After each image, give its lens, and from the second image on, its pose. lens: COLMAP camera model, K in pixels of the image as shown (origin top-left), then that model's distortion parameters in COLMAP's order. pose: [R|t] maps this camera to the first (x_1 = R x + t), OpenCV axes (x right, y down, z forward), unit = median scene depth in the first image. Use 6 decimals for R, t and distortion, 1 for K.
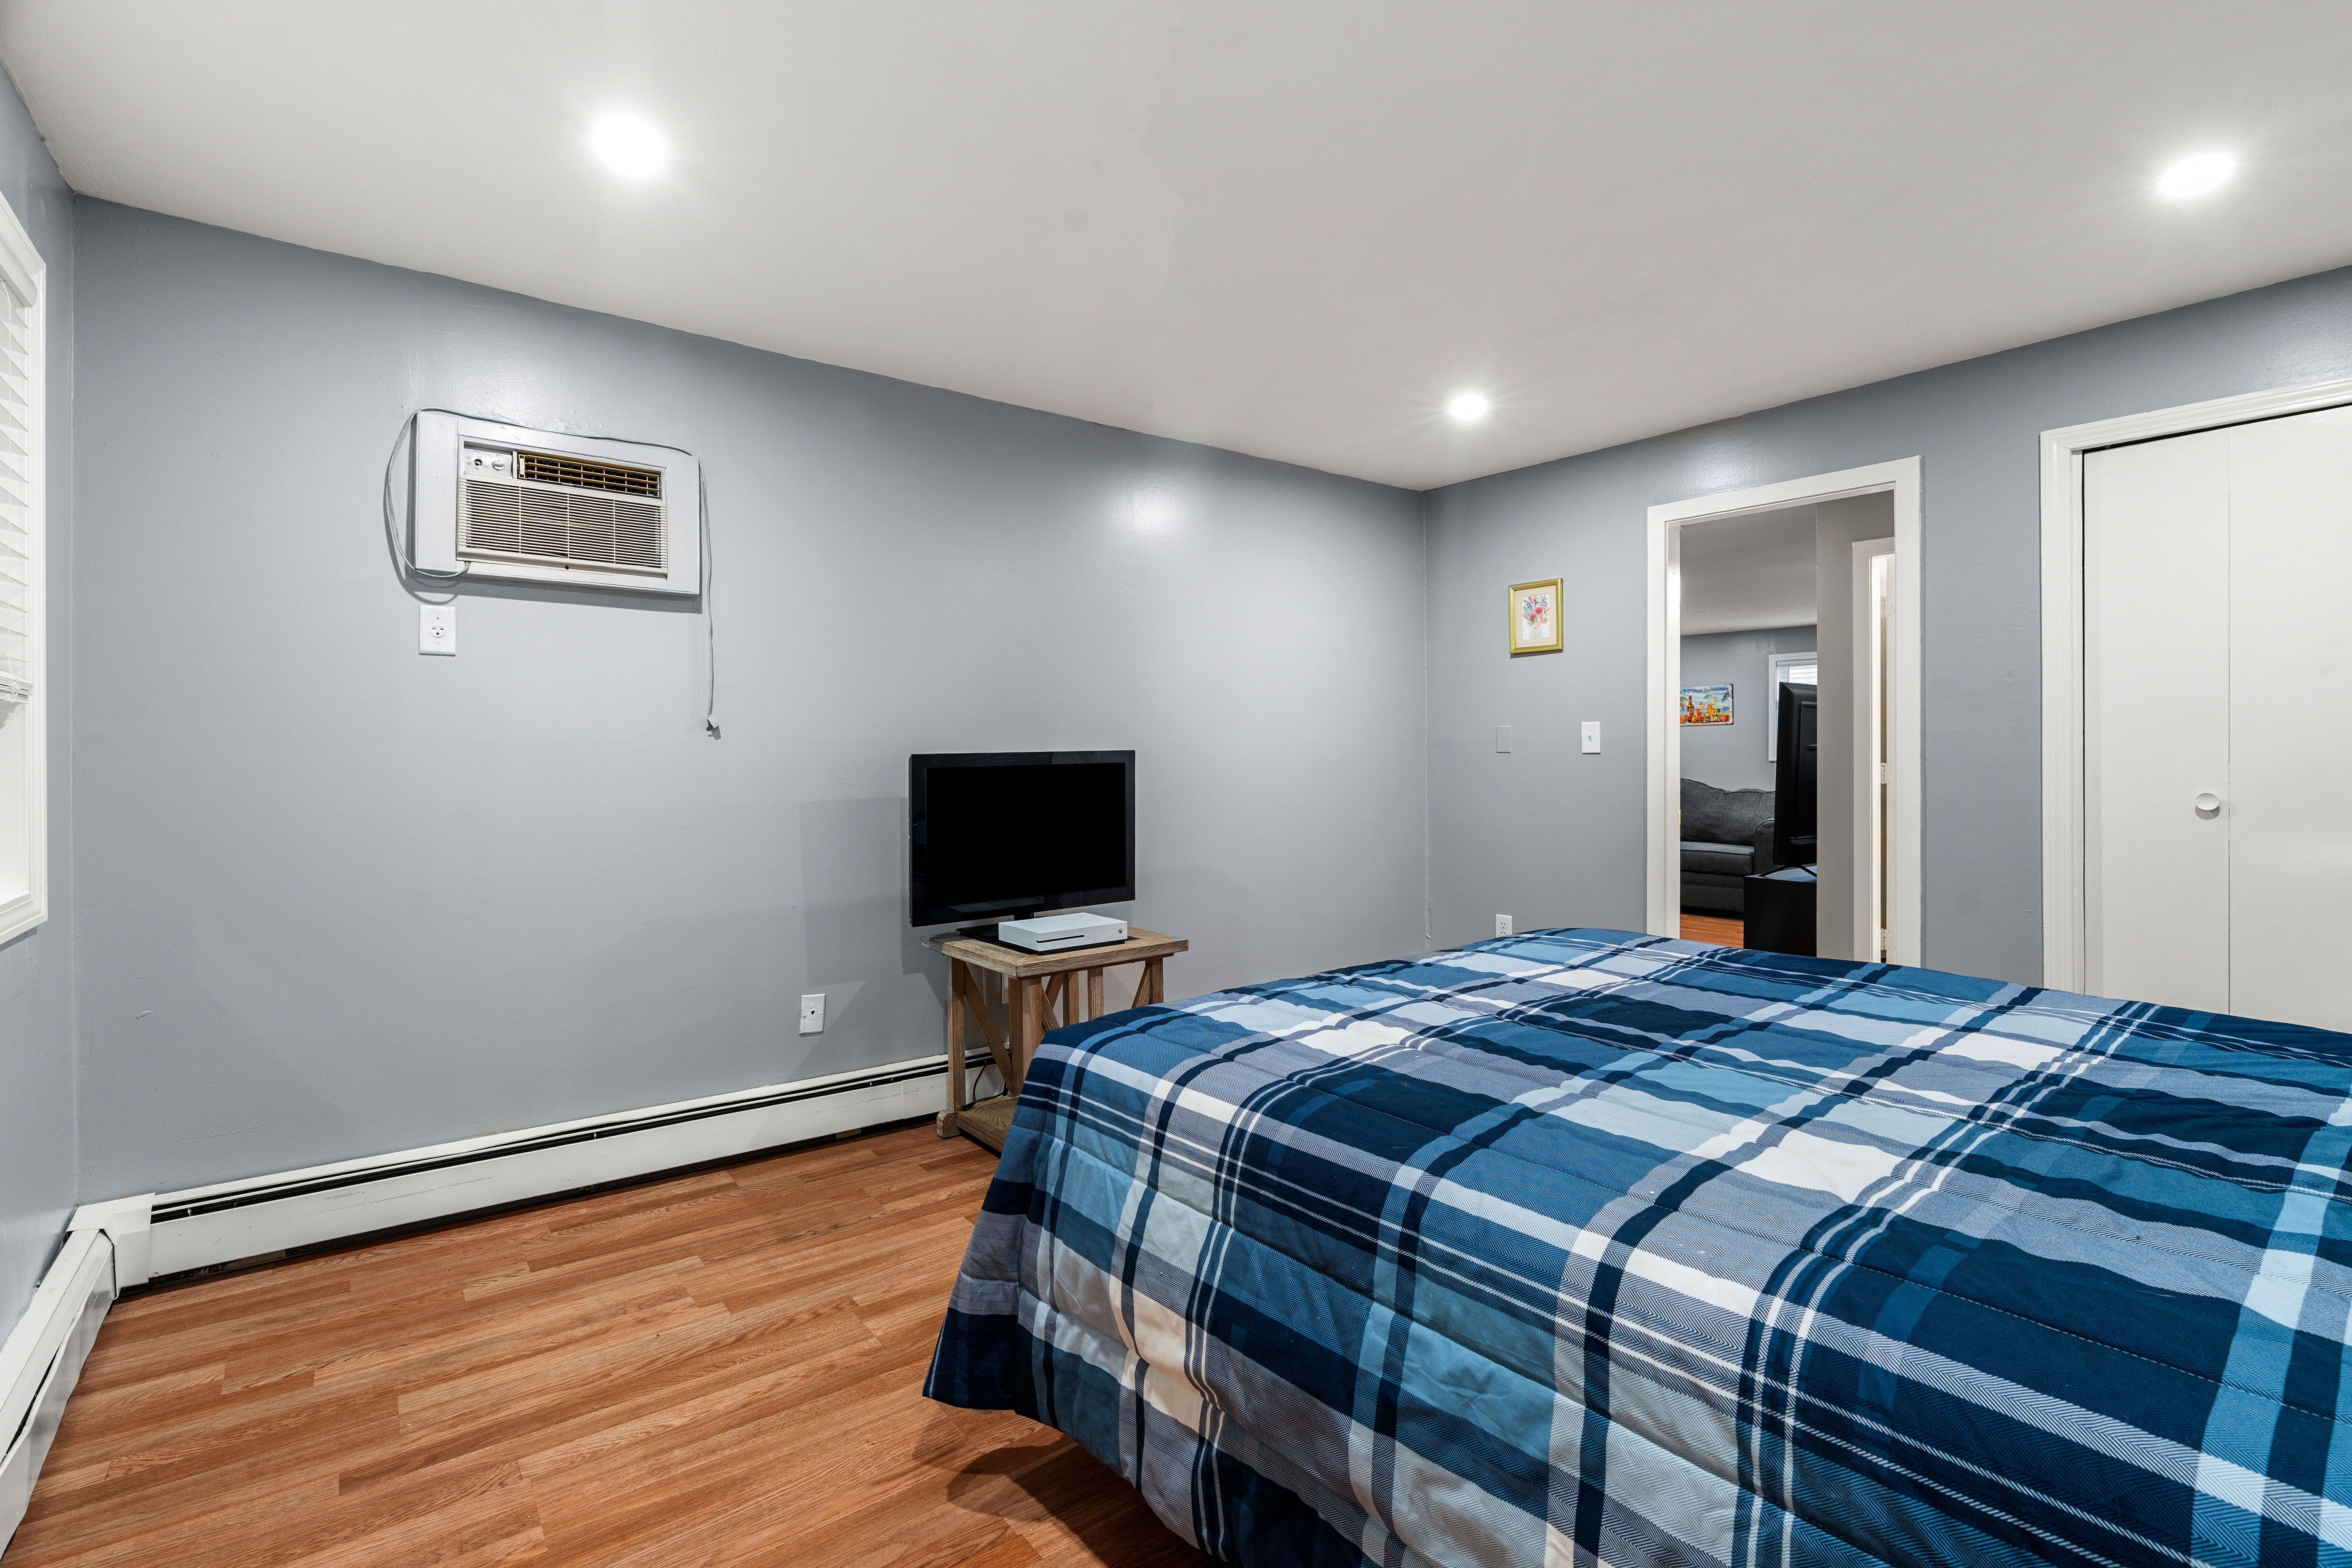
lens RADIAL K [[1041.8, 0, 1163.2], [0, 1041.8, 764.8], [0, 0, 1]] dist [-0.012963, 0.000005]
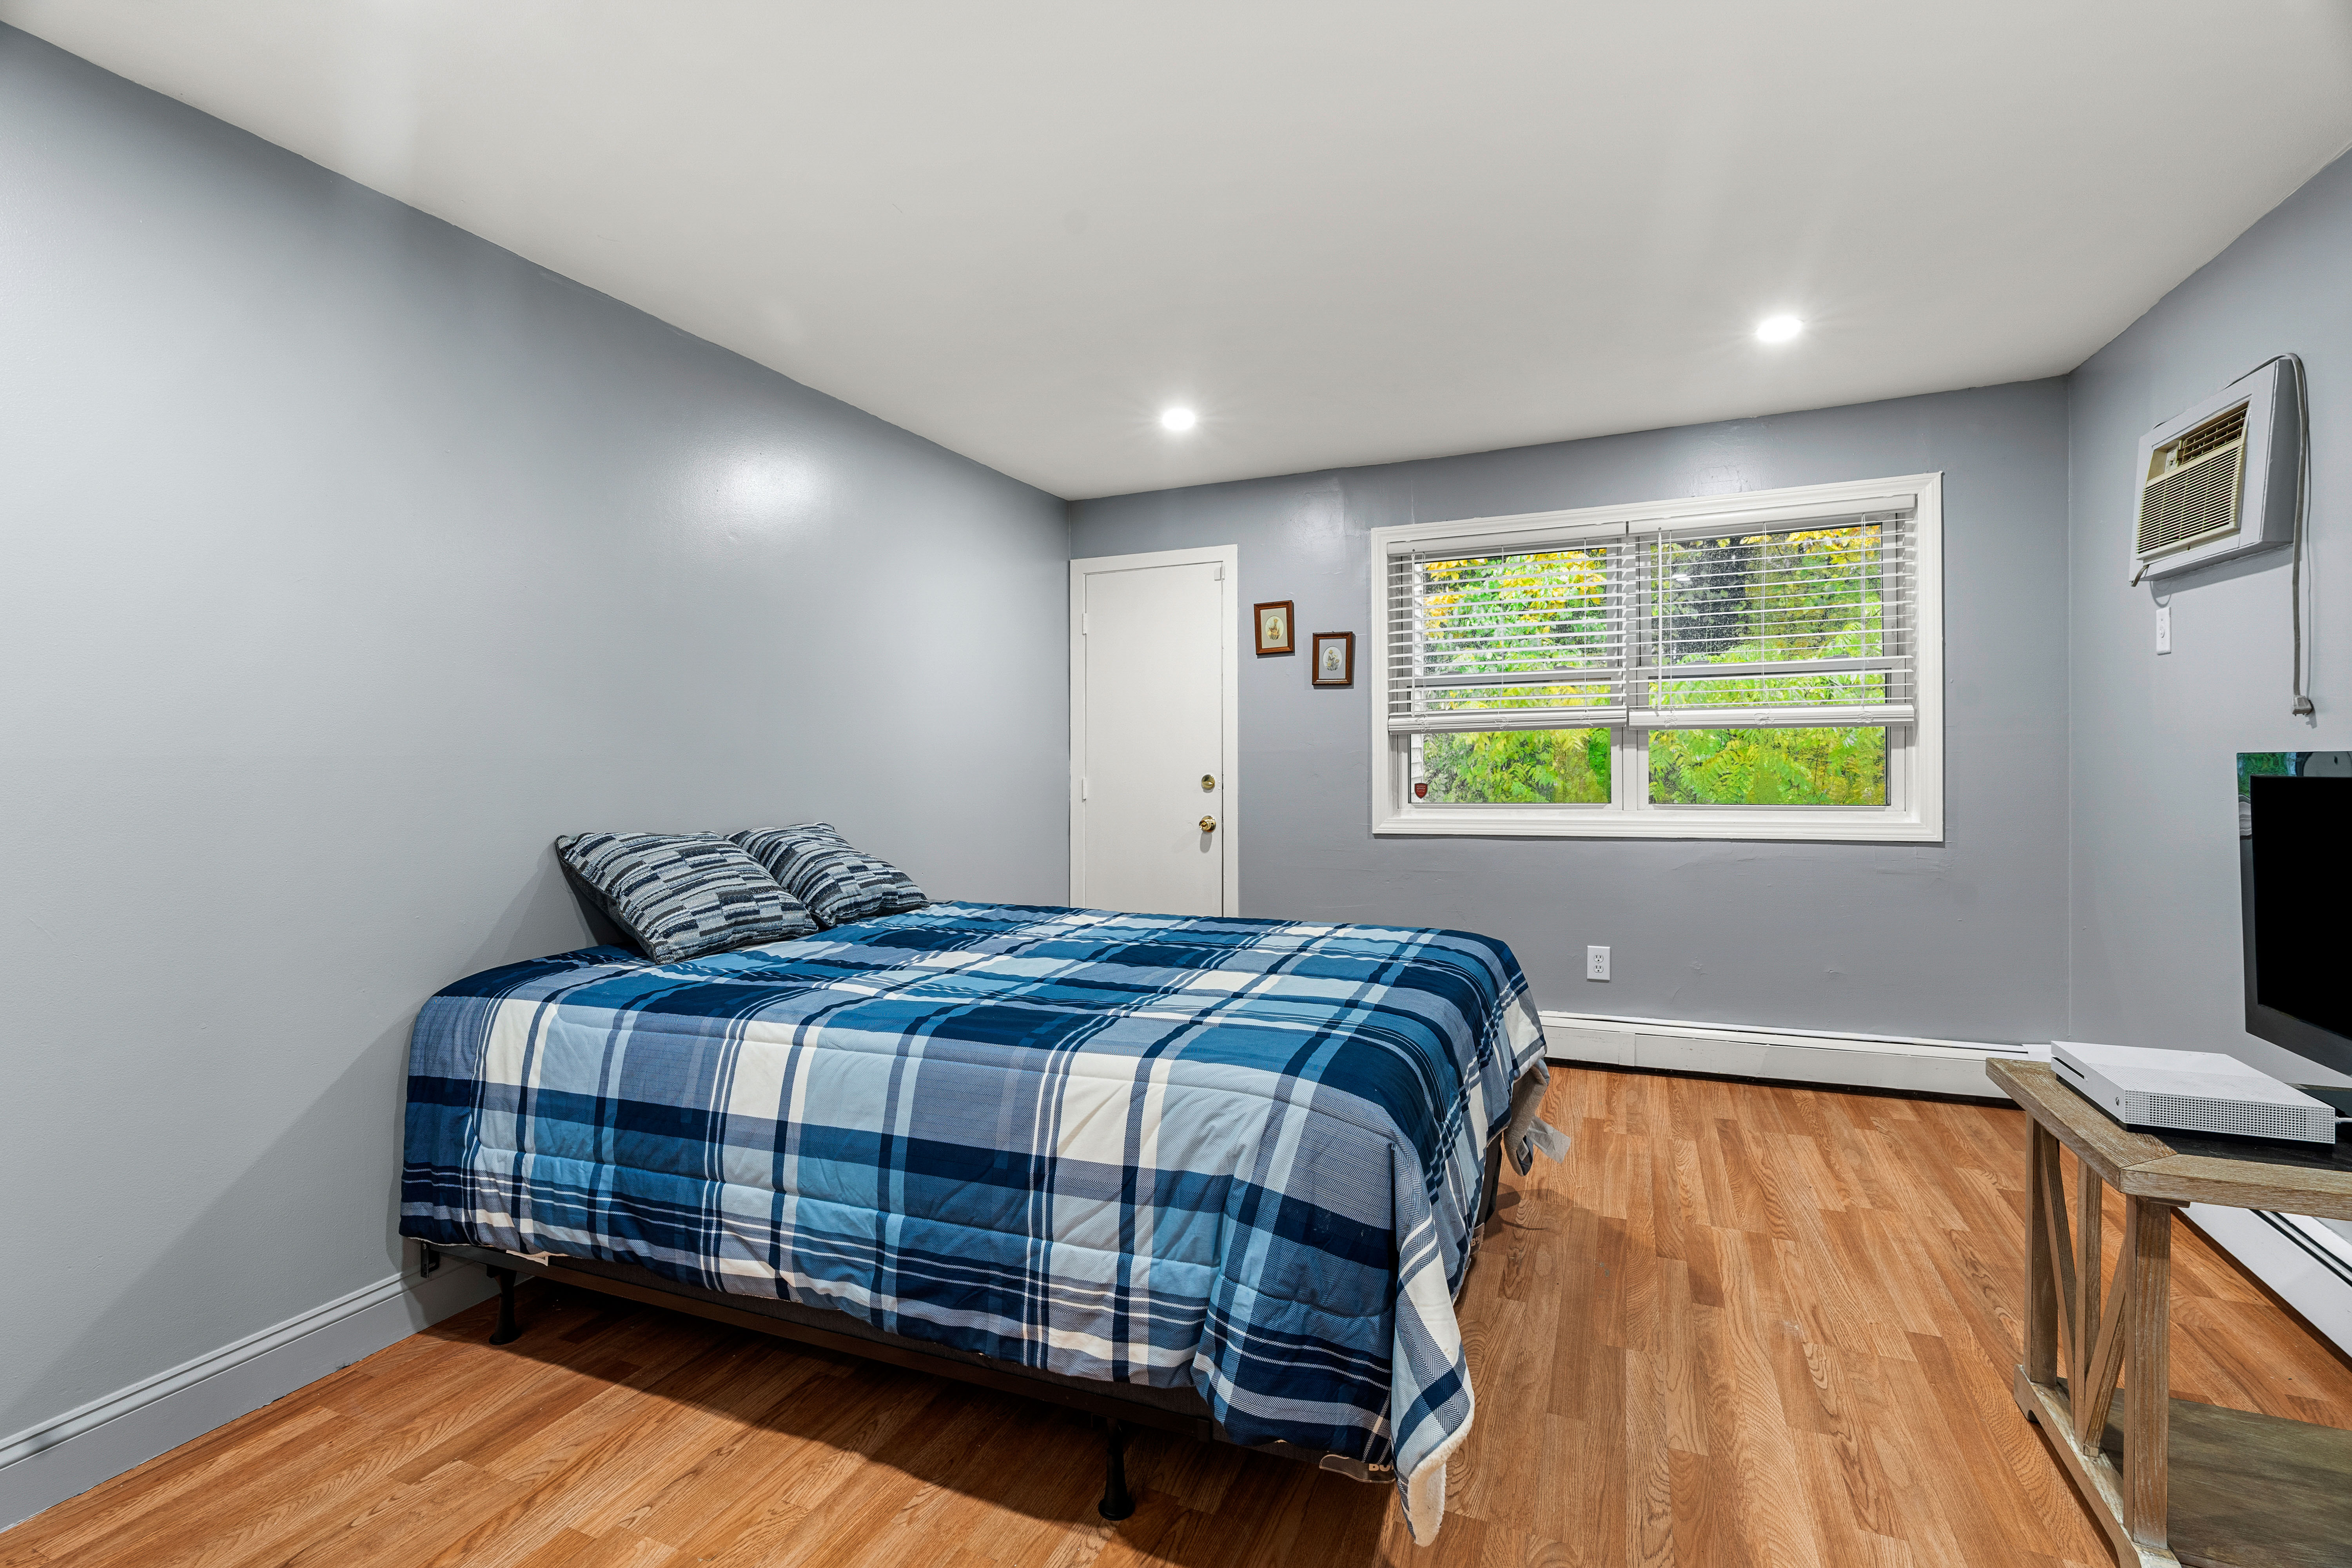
lens RADIAL K [[1065.0, 0, 1138.4], [0, 1065.0, 744.8], [0, 0, 1]] dist [-0.006998, 0.000835]
pose [[-0.883247, 0.016238, -0.468627, 0.892100], [0.018228, 0.999834, 0.000290, -0.039559], [0.468554, -0.008286, -0.883396, 1.754126]]
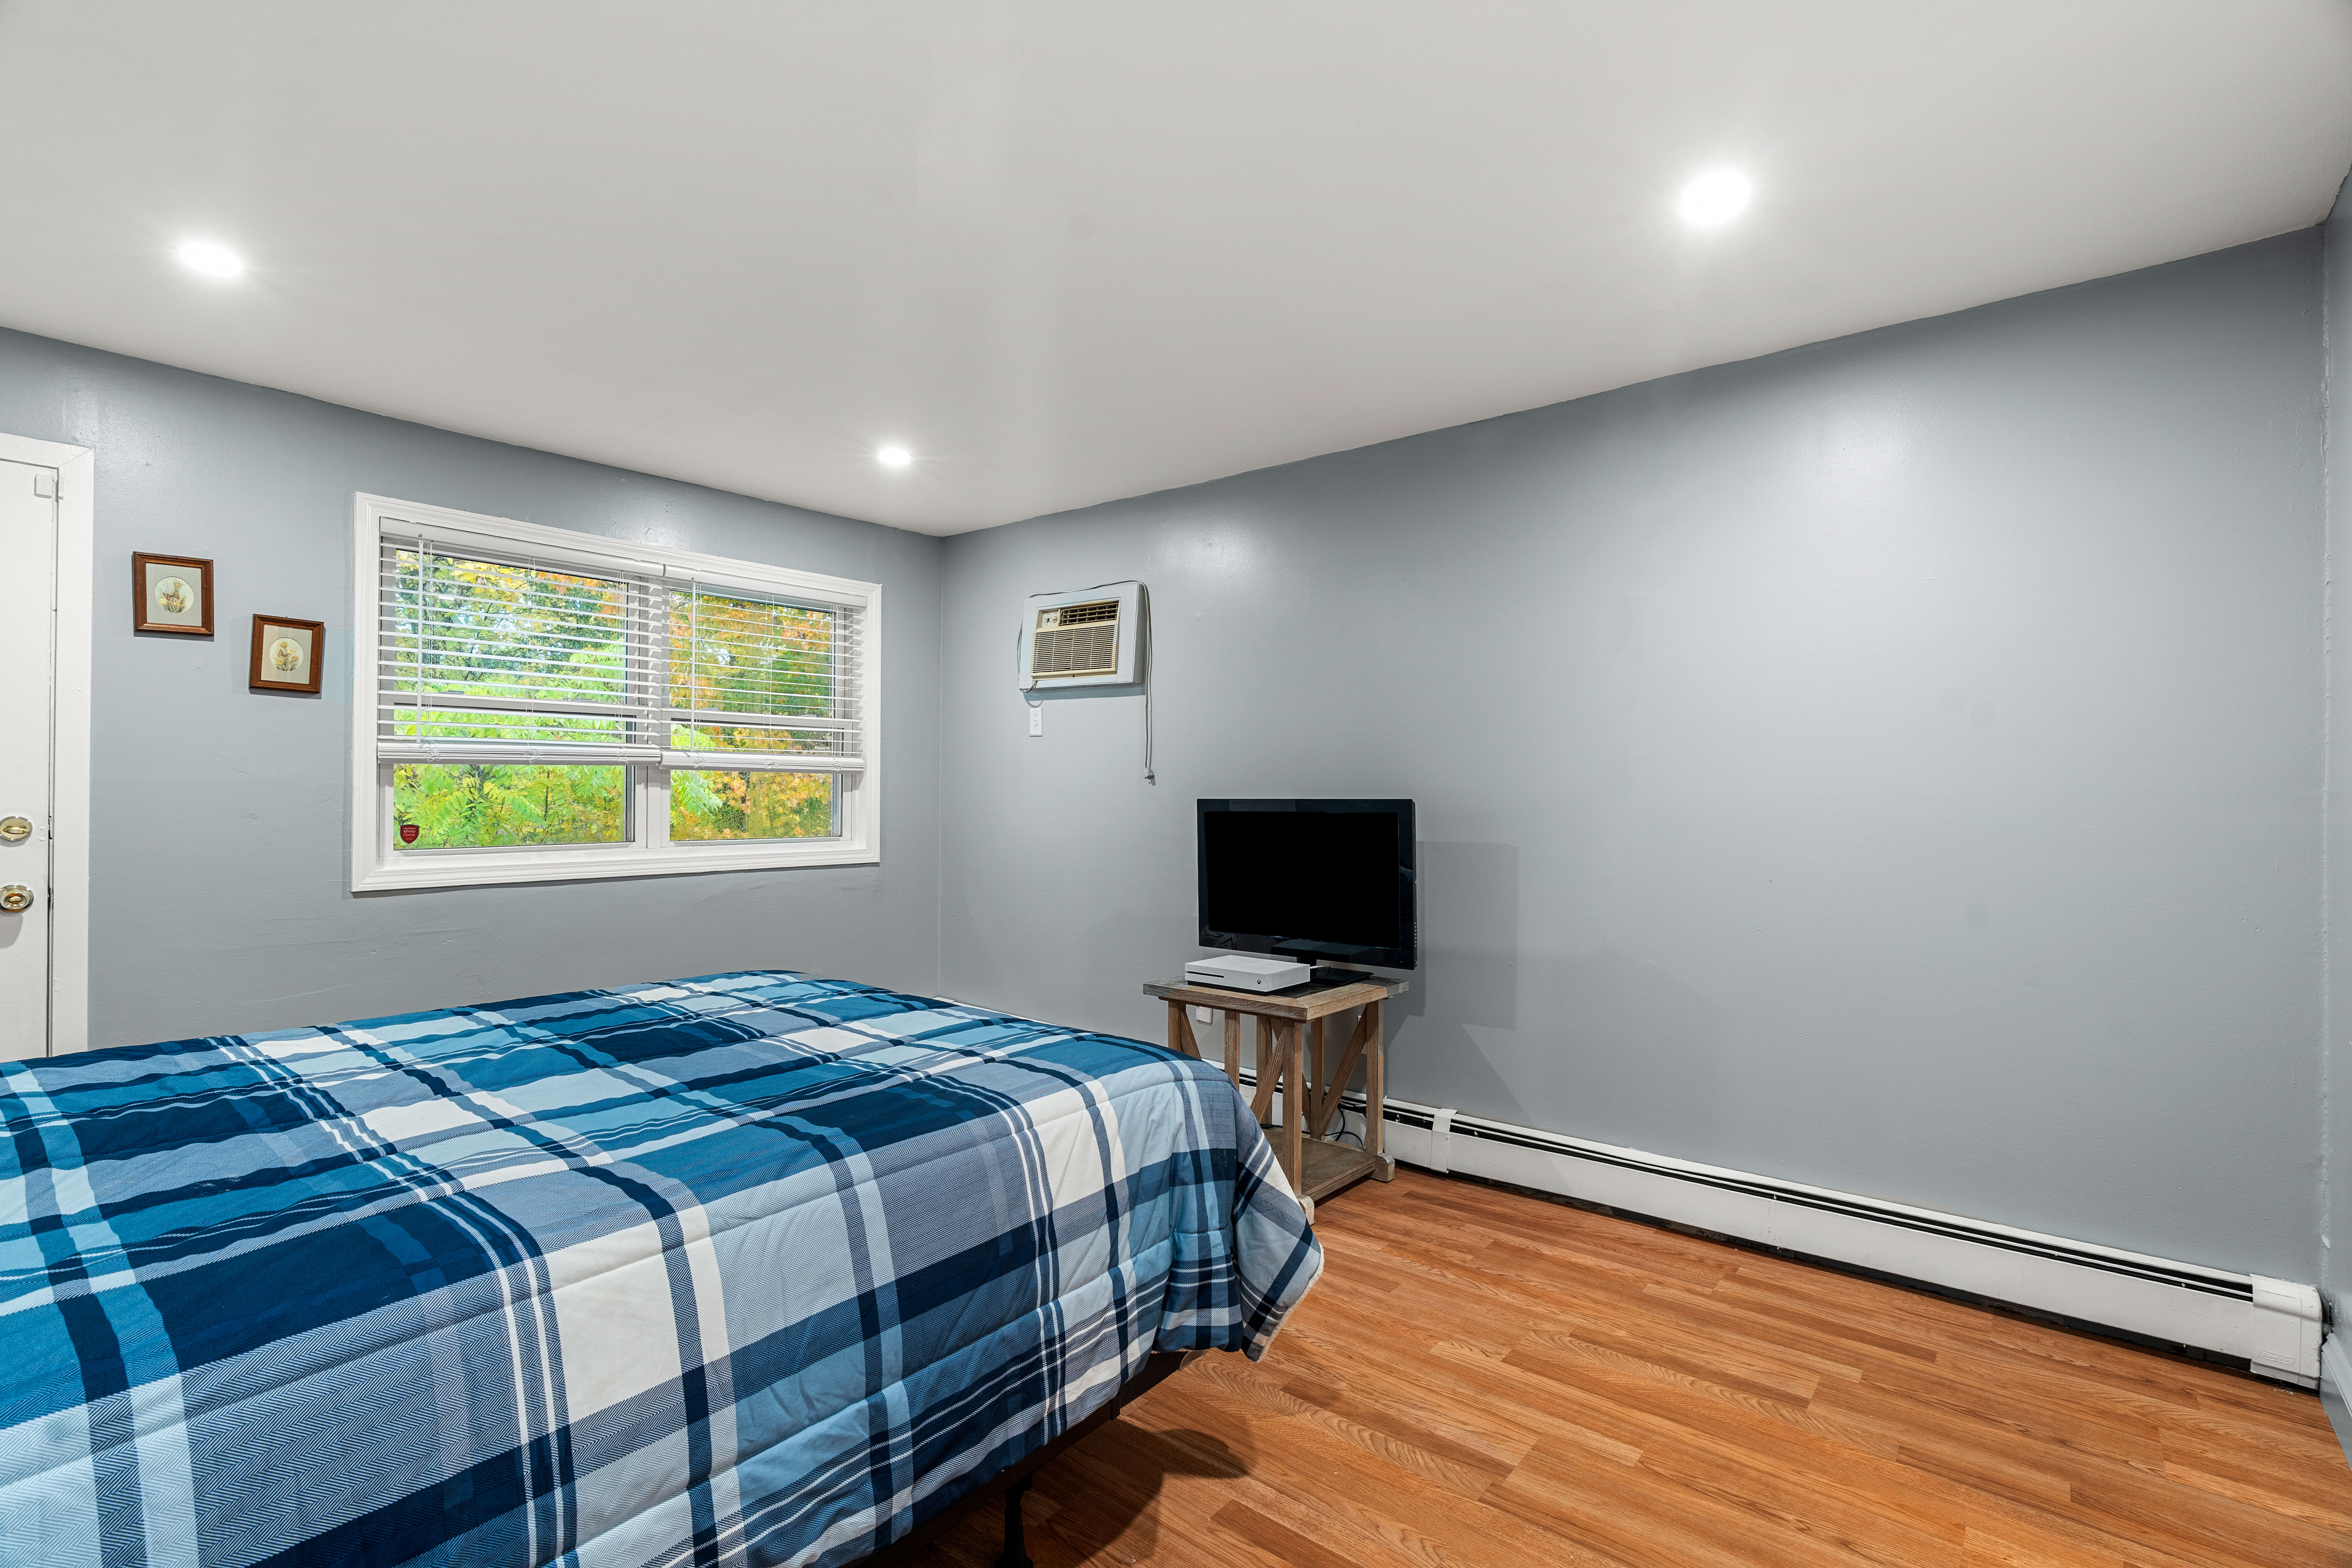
lens RADIAL K [[1079.7, 0, 1149.3], [0, 1079.7, 782.1], [0, 0, 1]] dist [-0.009271, 0.000298]
pose [[0.205072, 0.003571, -0.978740, 1.317441], [-0.016482, 0.999864, 0.000195, -0.040386], [0.978608, 0.016092, 0.205103, 0.978225]]
